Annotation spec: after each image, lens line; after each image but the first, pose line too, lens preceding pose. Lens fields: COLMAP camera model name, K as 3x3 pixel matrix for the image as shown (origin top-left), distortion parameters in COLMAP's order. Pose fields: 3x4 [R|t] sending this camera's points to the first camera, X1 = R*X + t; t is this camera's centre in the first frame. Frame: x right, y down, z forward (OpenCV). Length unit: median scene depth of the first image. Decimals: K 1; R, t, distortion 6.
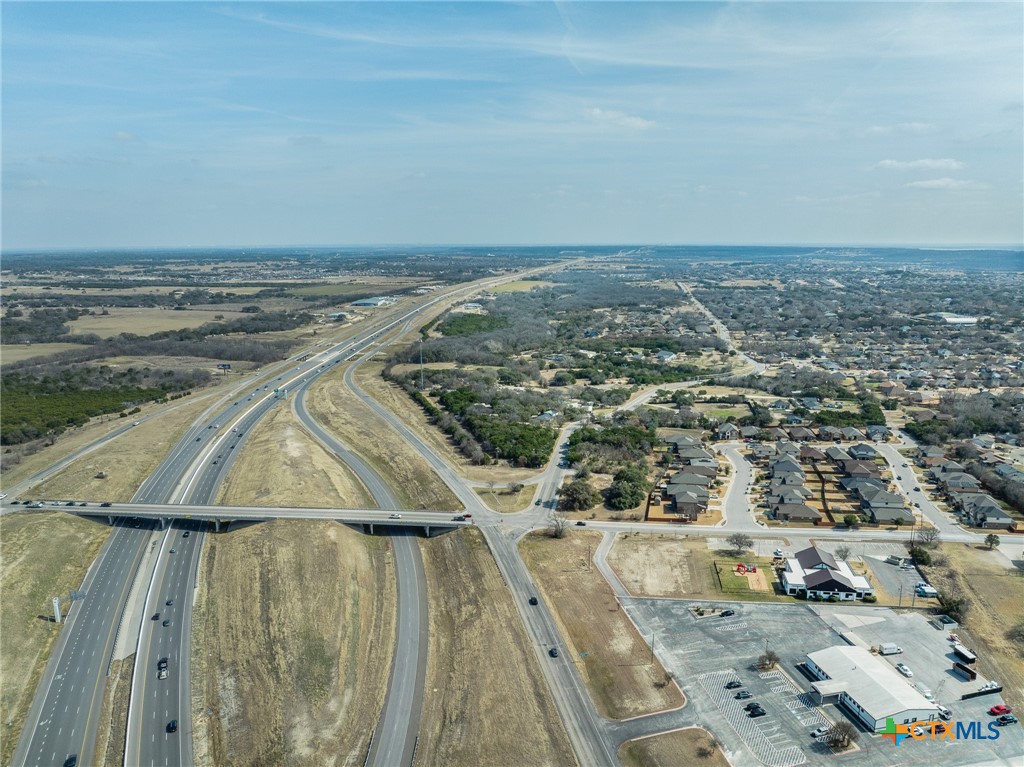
lens RADIAL K [[721.2, 0, 516.4], [0, 721.2, 382.5], [0, 0, 1]] dist [-0.044995, 0.007463]
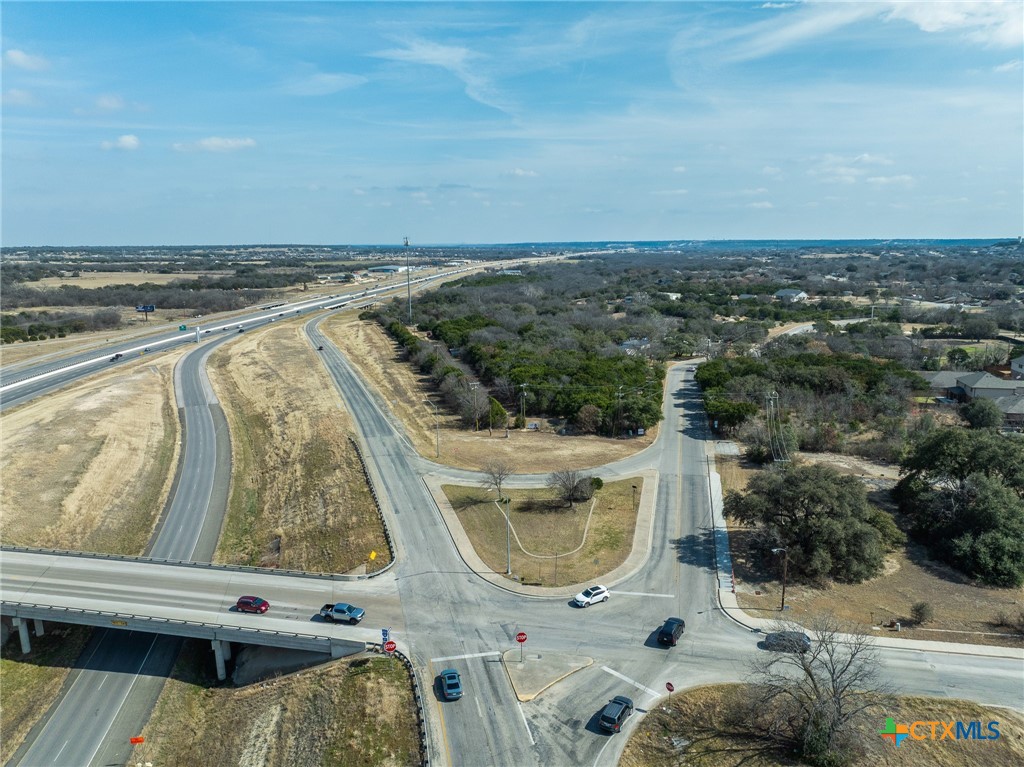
lens RADIAL K [[721.2, 0, 516.4], [0, 721.2, 382.5], [0, 0, 1]] dist [-0.044995, 0.007463]
pose [[0.998119, 0.008484, -0.060710, -0.007055], [-0.008709, 0.999956, -0.003451, 0.092100], [0.060678, 0.003974, 0.998149, 0.623850]]
